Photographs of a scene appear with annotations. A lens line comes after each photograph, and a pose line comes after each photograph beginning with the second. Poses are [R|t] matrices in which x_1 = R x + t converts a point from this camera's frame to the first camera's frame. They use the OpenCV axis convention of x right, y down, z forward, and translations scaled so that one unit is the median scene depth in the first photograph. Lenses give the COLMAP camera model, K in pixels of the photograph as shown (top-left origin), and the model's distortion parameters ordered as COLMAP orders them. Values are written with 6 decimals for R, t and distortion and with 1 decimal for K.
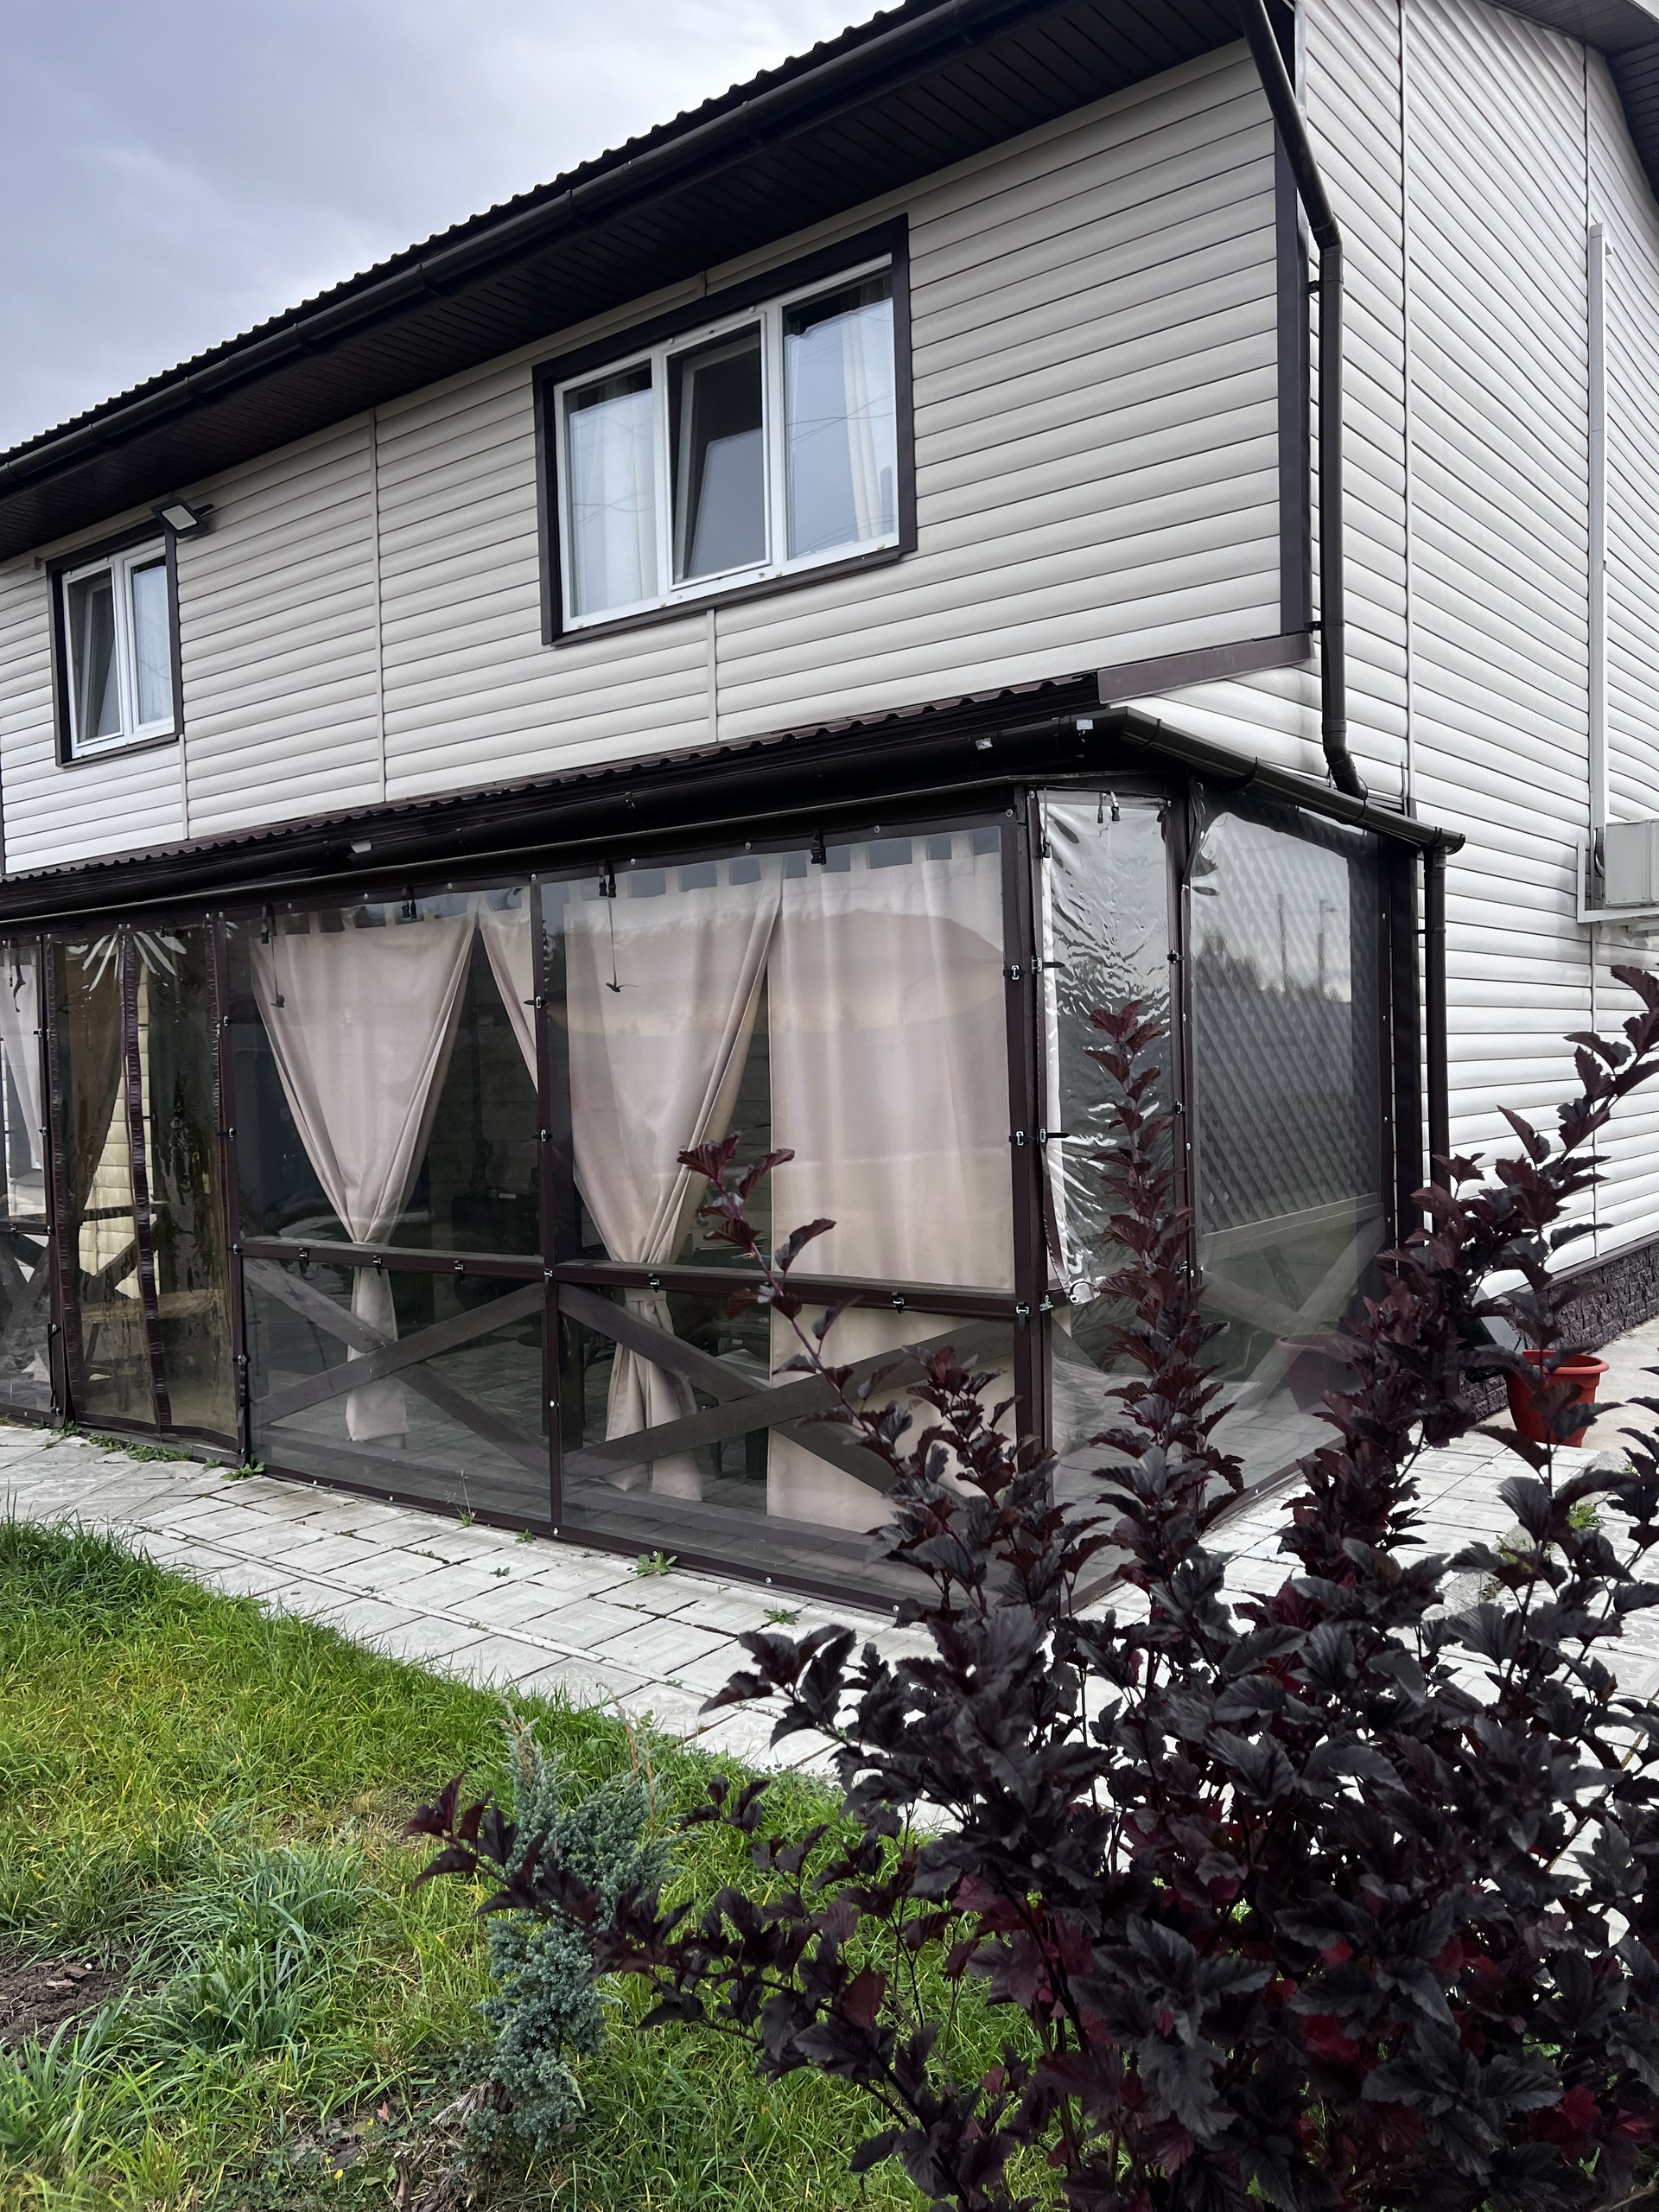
lens RADIAL K [[1685.7, 0, 839.3], [0, 1685.7, 1093.8], [0, 0, 1]] dist [0.027098, -0.002595]
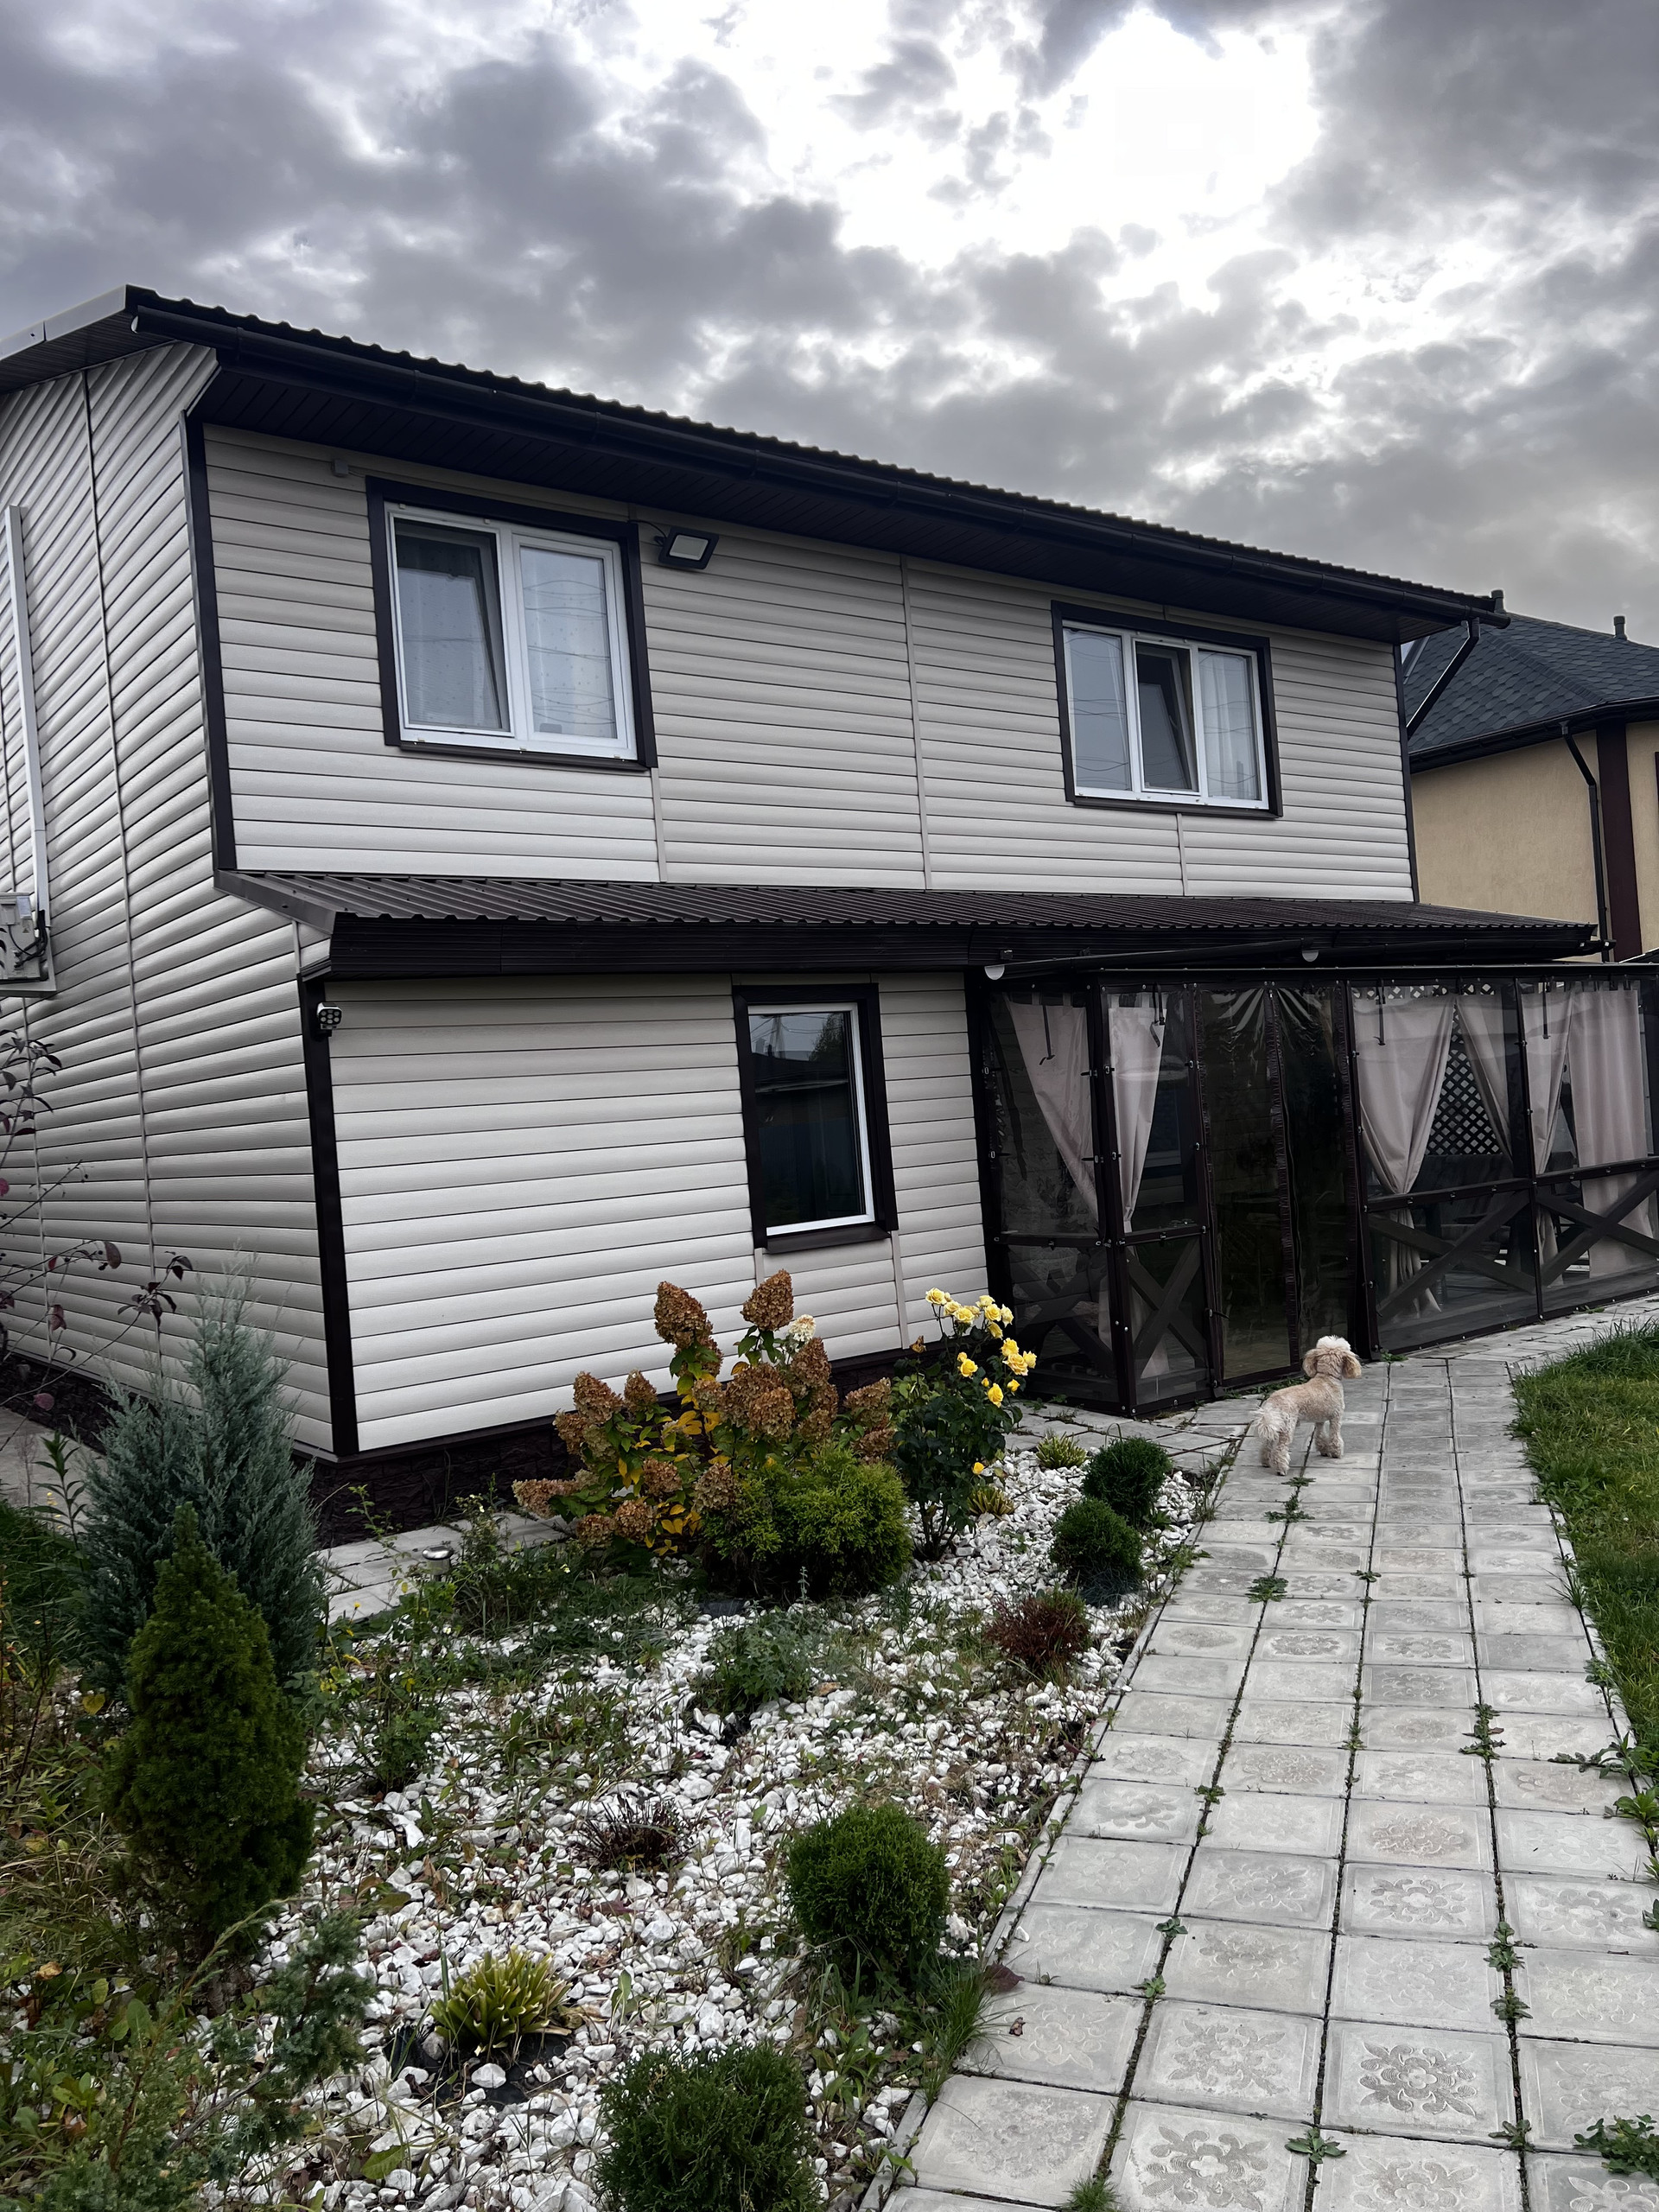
lens RADIAL K [[1685.7, 0, 823.5], [0, 1685.7, 1114.9], [0, 0, 1]] dist [0.027098, -0.002595]
pose [[0.266086, 0.010193, 0.963895, -1.796705], [0.082828, 0.996004, -0.033398, 0.019611], [-0.960384, 0.088724, 0.264179, 0.993506]]
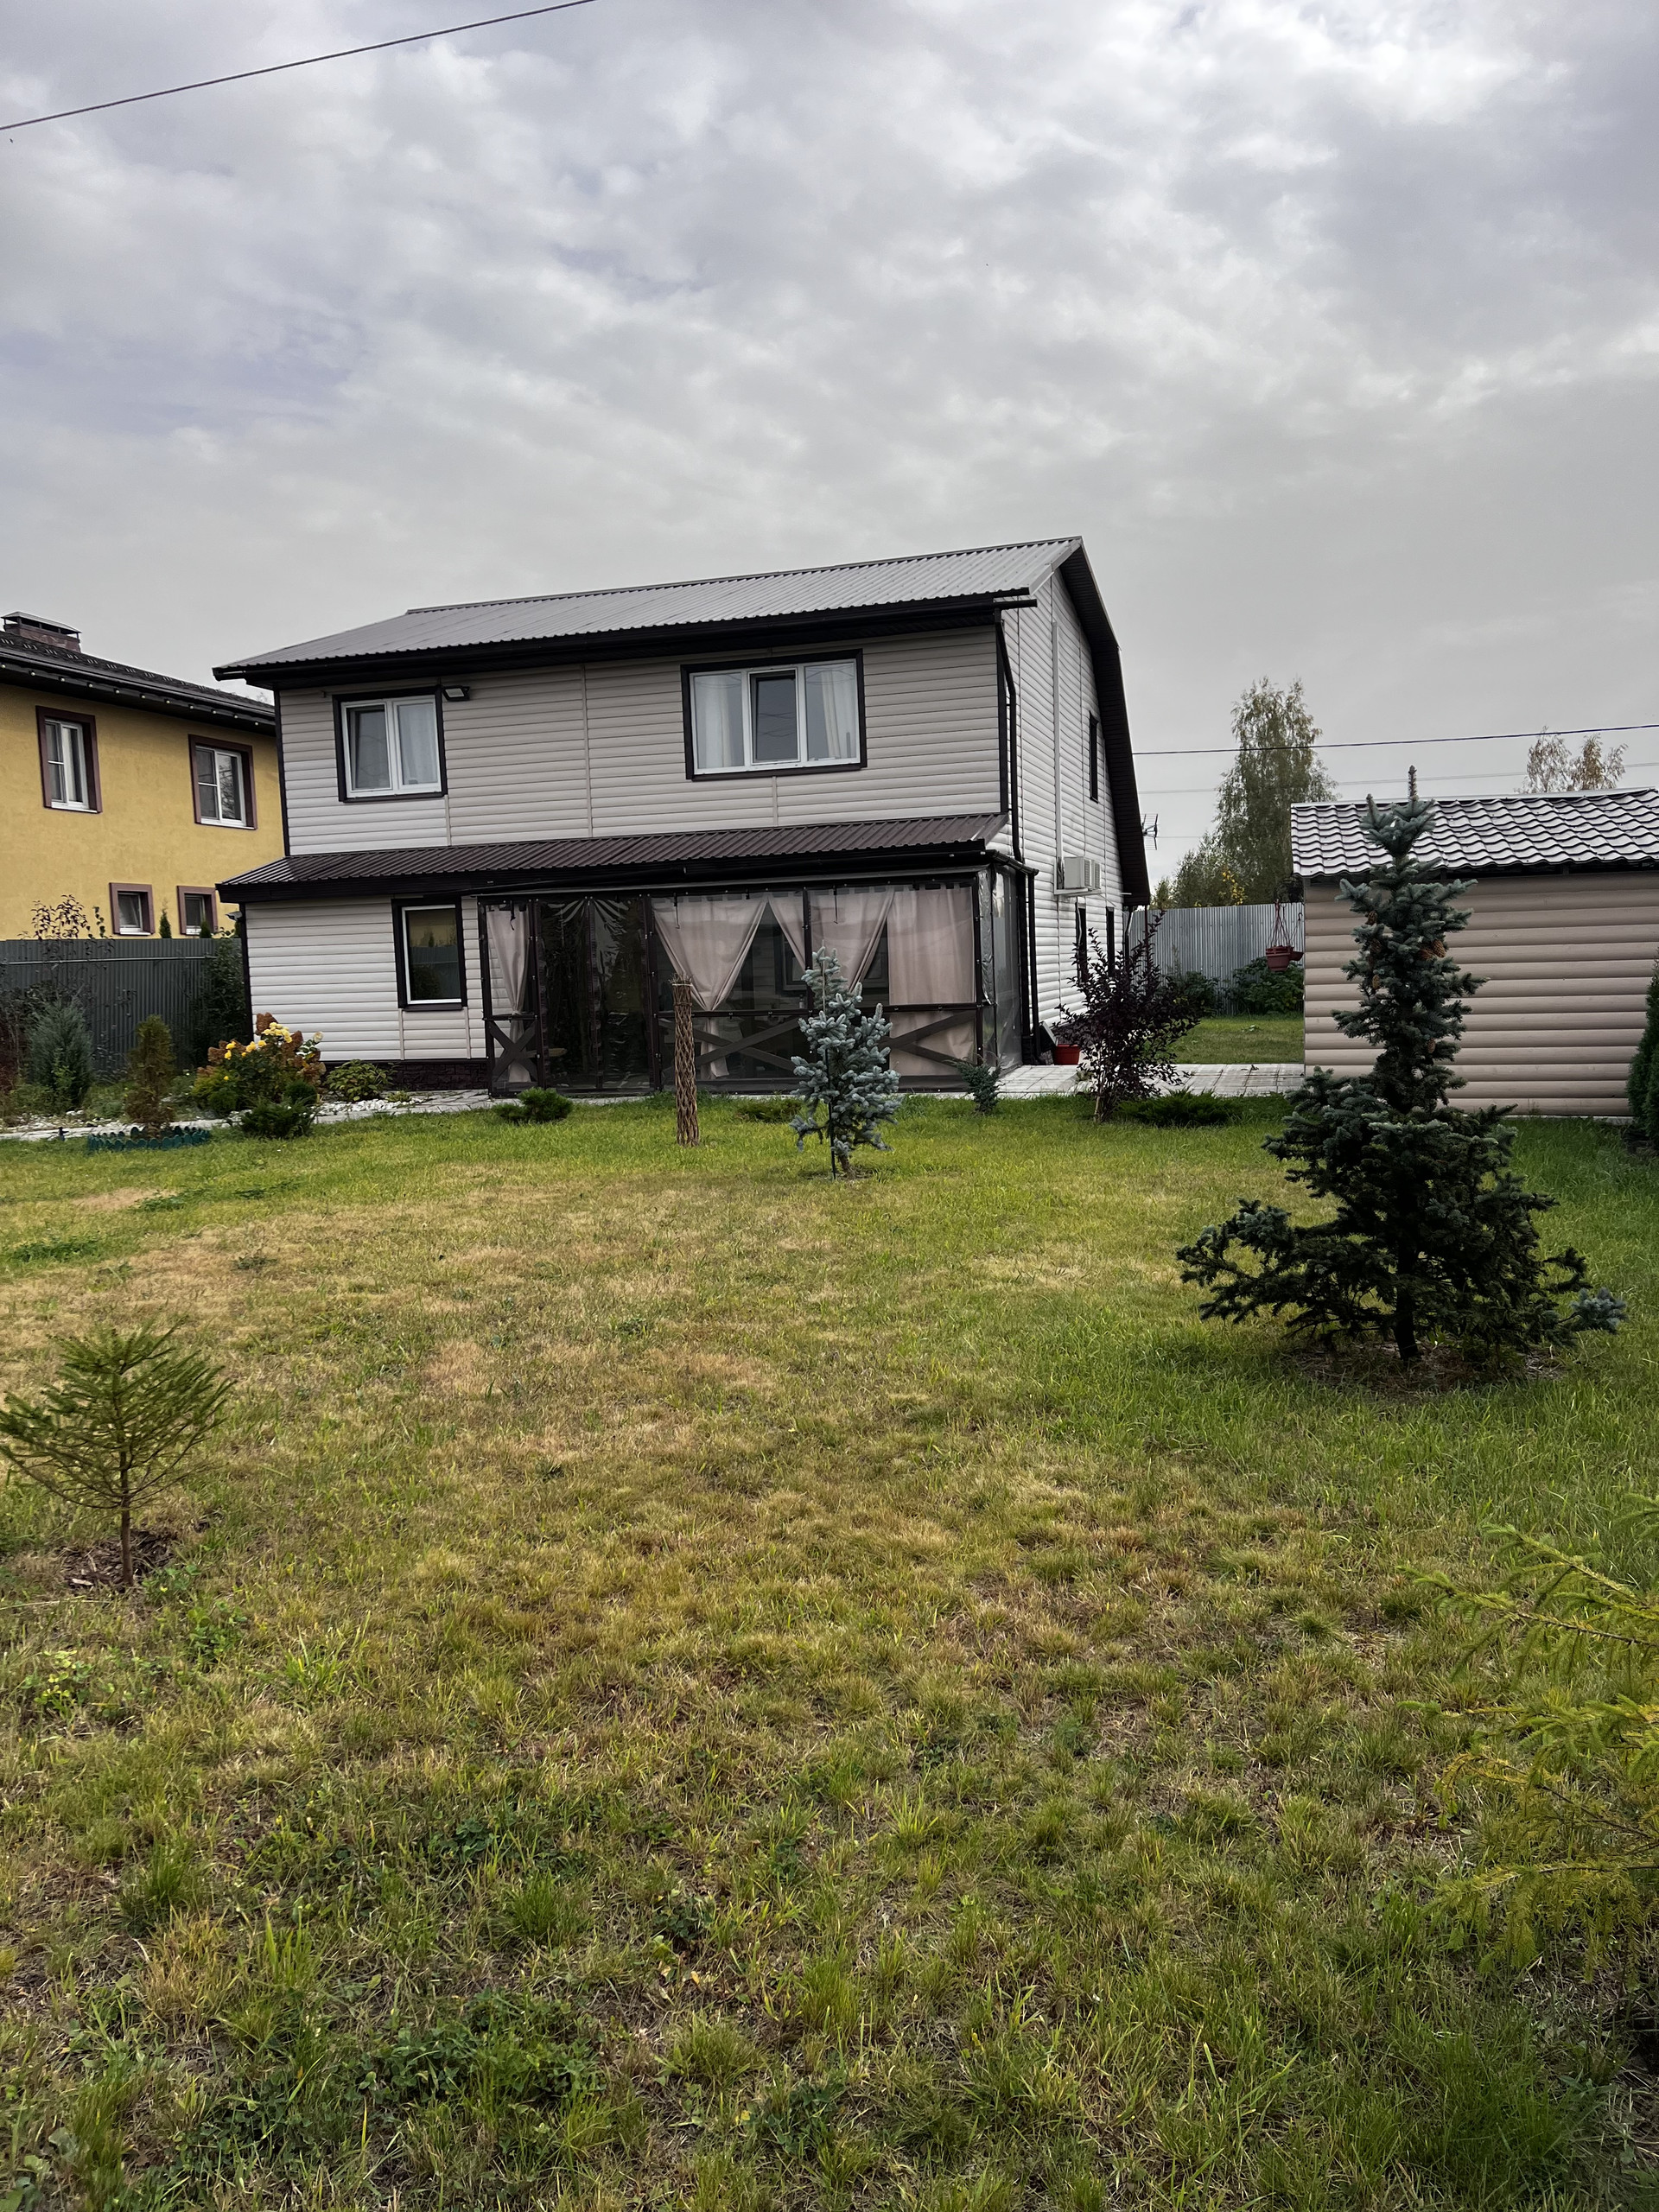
lens RADIAL K [[1685.7, 0, 827.5], [0, 1685.7, 1103.5], [0, 0, 1]] dist [0.027098, -0.002595]
pose [[0.930085, -0.041572, 0.364986, -1.046650], [0.019375, 0.997744, 0.064270, 0.058719], [-0.366834, -0.052705, 0.928792, -1.597786]]
